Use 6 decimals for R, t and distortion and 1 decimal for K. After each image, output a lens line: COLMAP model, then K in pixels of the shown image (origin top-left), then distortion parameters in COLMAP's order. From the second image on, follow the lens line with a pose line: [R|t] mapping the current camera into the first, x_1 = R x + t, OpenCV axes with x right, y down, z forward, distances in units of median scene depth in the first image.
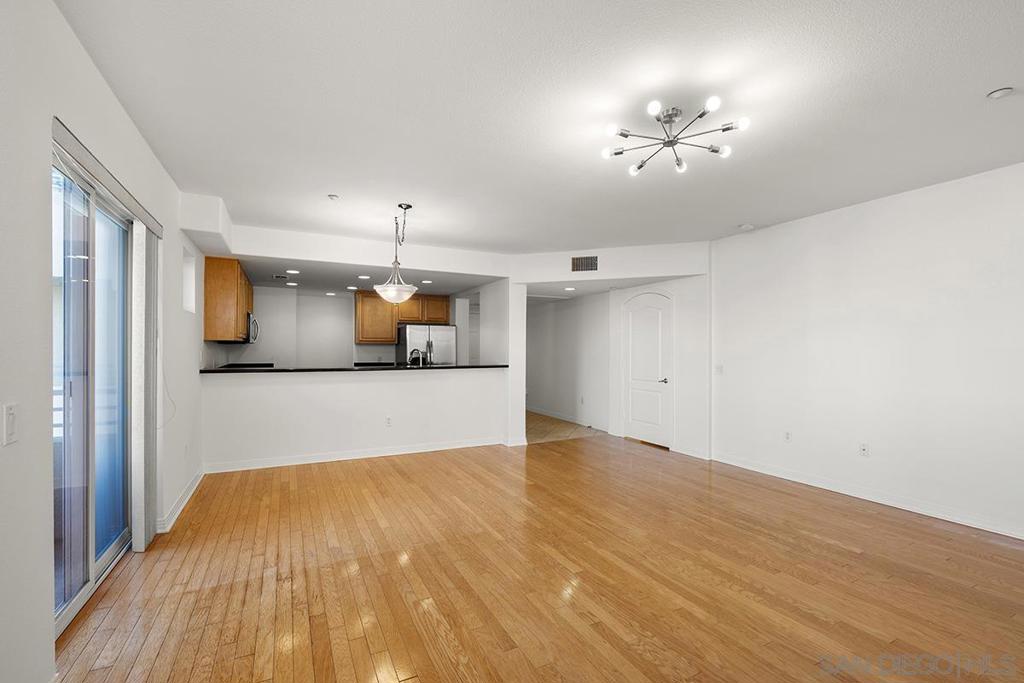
lens RADIAL K [[450.7, 0, 511.7], [0, 450.7, 345.3], [0, 0, 1]] dist [-0.000433, 0.000415]
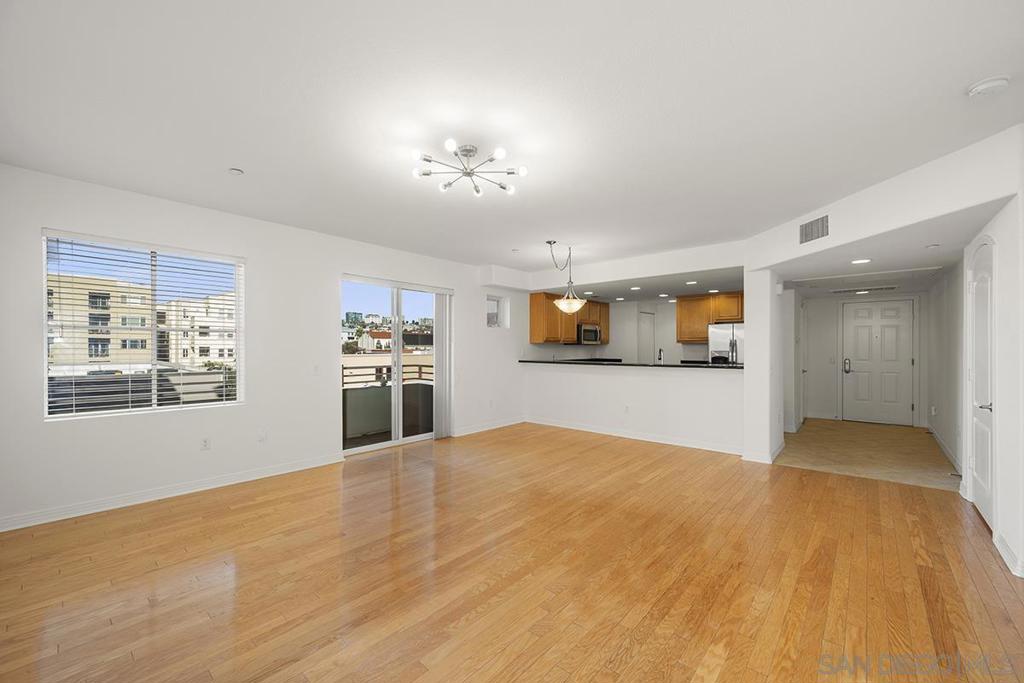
lens RADIAL K [[407.3, 0, 511.2], [0, 407.3, 349.6], [0, 0, 1]] dist [0.001737, -0.000958]
pose [[0.373218, 0.001500, -0.927742, 0.858117], [0.009319, 0.999942, 0.005366, 0.004113], [0.927697, -0.010649, 0.373183, 0.439956]]
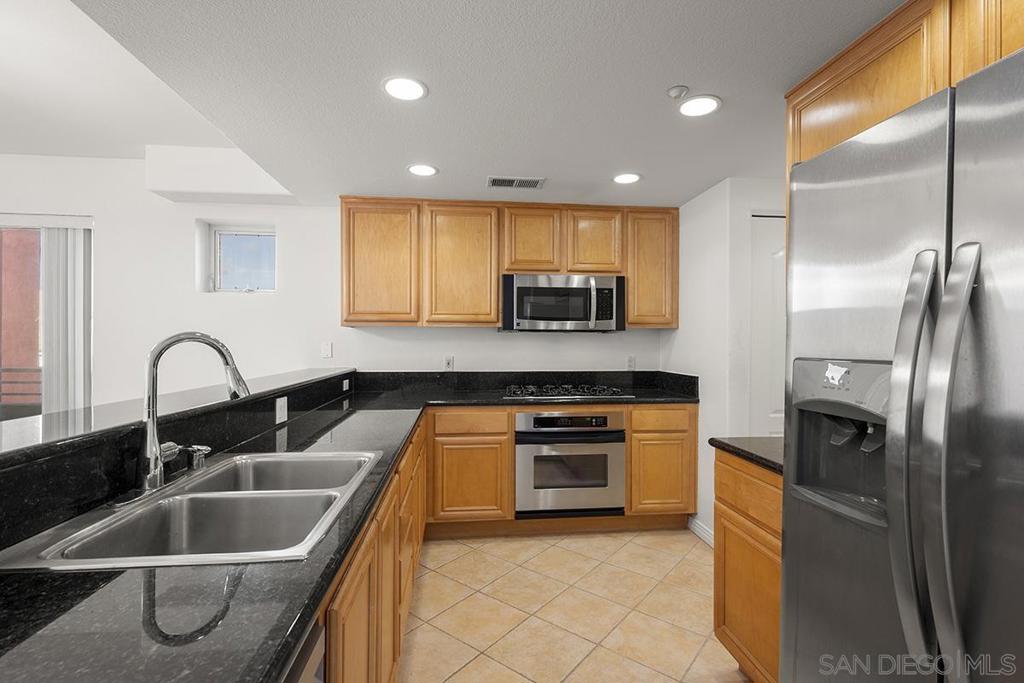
lens RADIAL K [[450.7, 0, 511.7], [0, 450.7, 347.6], [0, 0, 1]] dist [-0.000433, 0.000415]
pose [[-0.346417, 0.005065, -0.938067, -0.127247], [0.002671, 0.999987, 0.004413, 0.020527], [0.938077, -0.000977, -0.346426, 1.789449]]
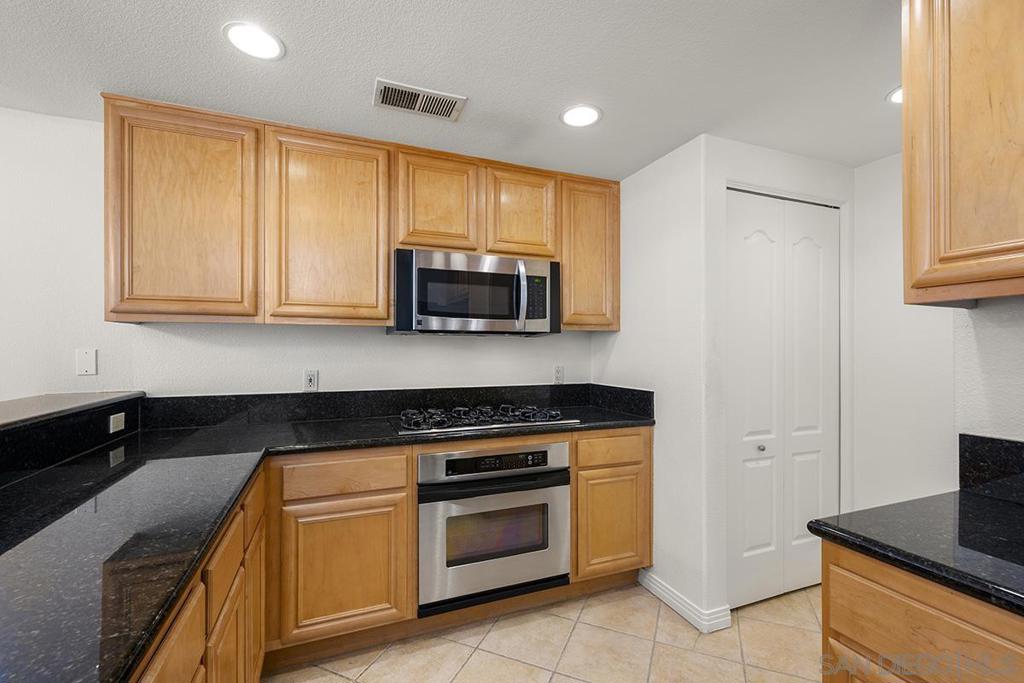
lens RADIAL K [[435.9, 0, 510.2], [0, 435.9, 348.6], [0, 0, 1]] dist [0.001979, -0.000688]
pose [[-0.081569, -0.007429, -0.996640, -0.359299], [0.006790, 0.999945, -0.008009, 0.019780], [0.996645, -0.007420, -0.081514, 1.677442]]
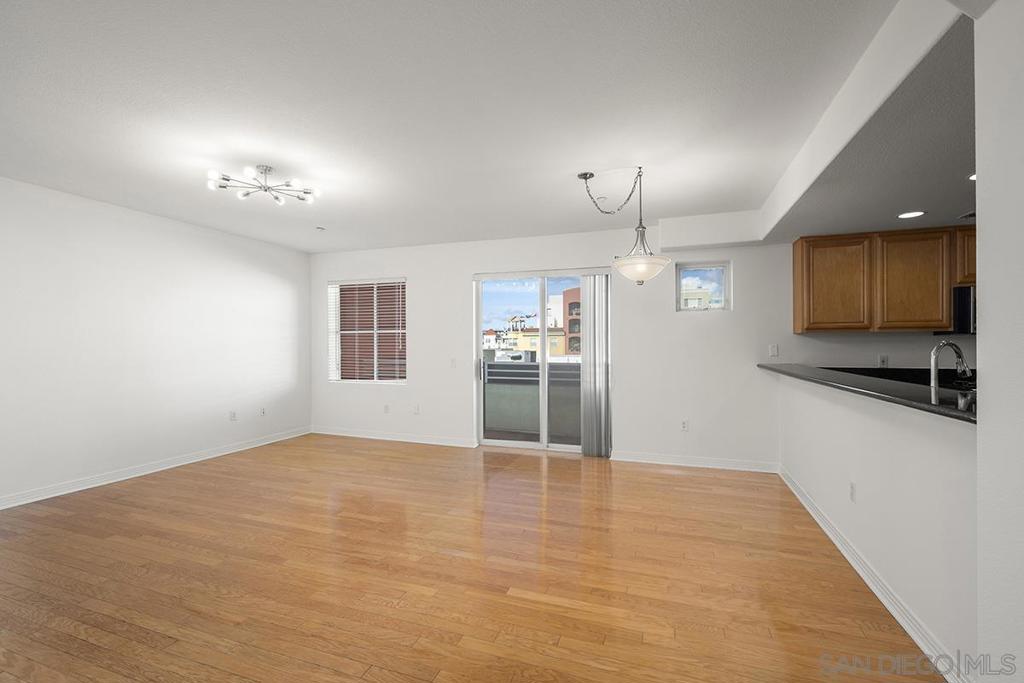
lens RADIAL K [[450.7, 0, 512.0], [0, 450.7, 339.4], [0, 0, 1]] dist [-0.000433, 0.000415]
pose [[-0.727821, -0.007834, -0.685722, 0.459130], [0.005696, 0.999831, -0.017468, 0.015885], [0.685743, -0.016619, -0.727654, 1.543760]]
